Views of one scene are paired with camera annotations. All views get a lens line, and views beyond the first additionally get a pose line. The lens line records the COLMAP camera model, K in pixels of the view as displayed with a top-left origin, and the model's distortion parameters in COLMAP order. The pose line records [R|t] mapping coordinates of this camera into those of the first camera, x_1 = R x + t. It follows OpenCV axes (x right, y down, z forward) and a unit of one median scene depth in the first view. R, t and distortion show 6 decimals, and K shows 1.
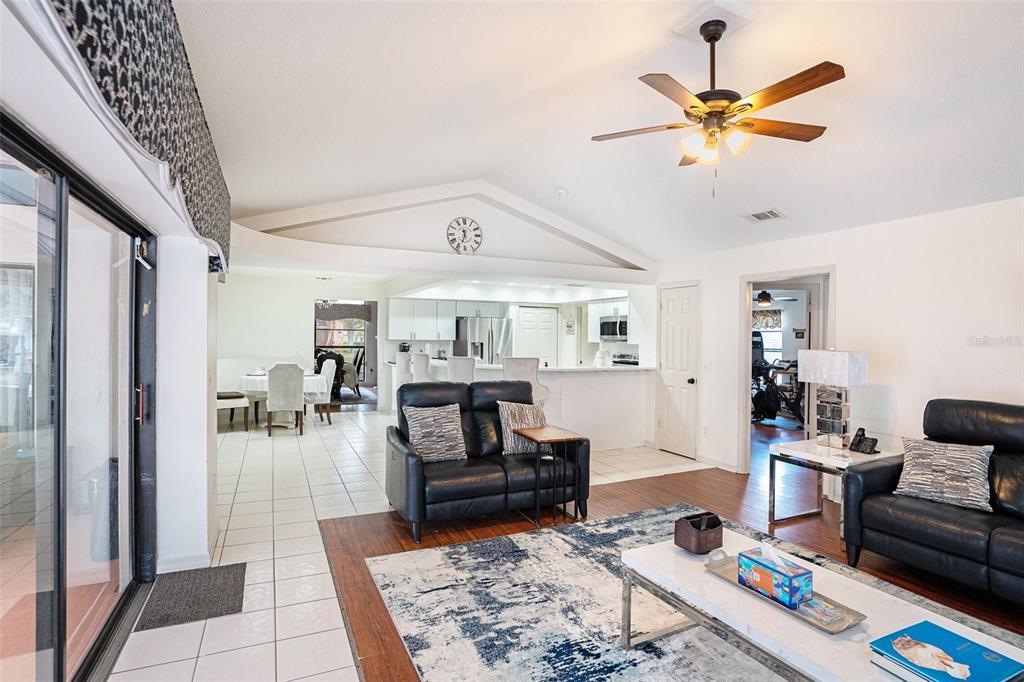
lens RADIAL K [[499.8, 0, 517.0], [0, 499.8, 339.0], [0, 0, 1]] dist [-0.038050, -0.000202]
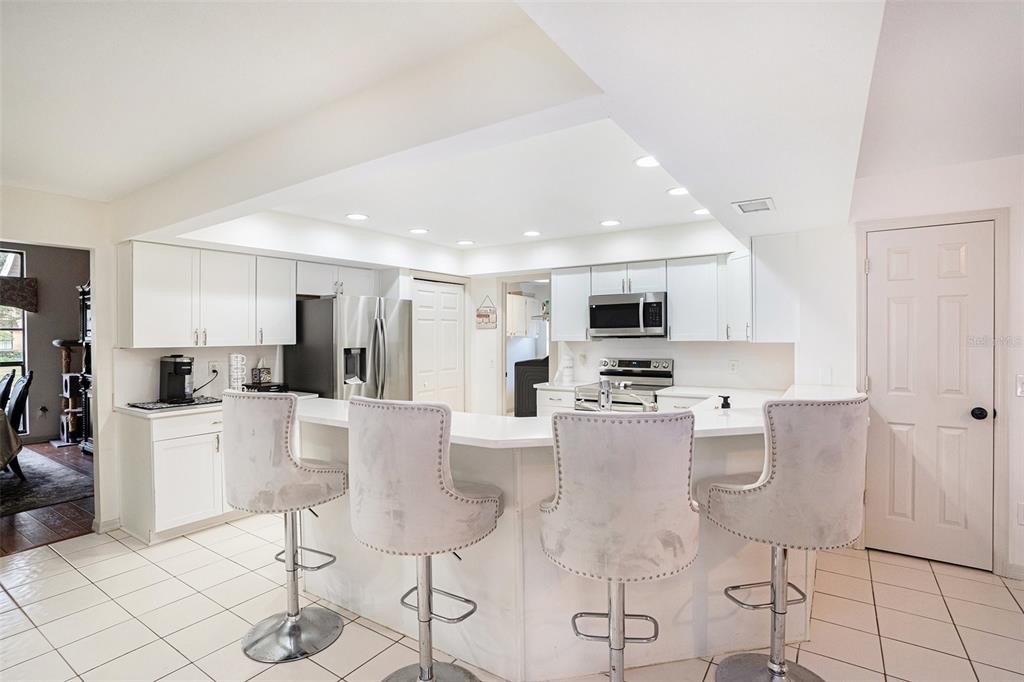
lens RADIAL K [[499.8, 0, 505.8], [0, 499.8, 339.8], [0, 0, 1]] dist [-0.038050, -0.000202]
pose [[0.867850, -0.027029, 0.496090, -0.212285], [0.023036, 0.999634, 0.014165, -0.004875], [-0.496291, -0.000865, 0.868156, 0.585274]]
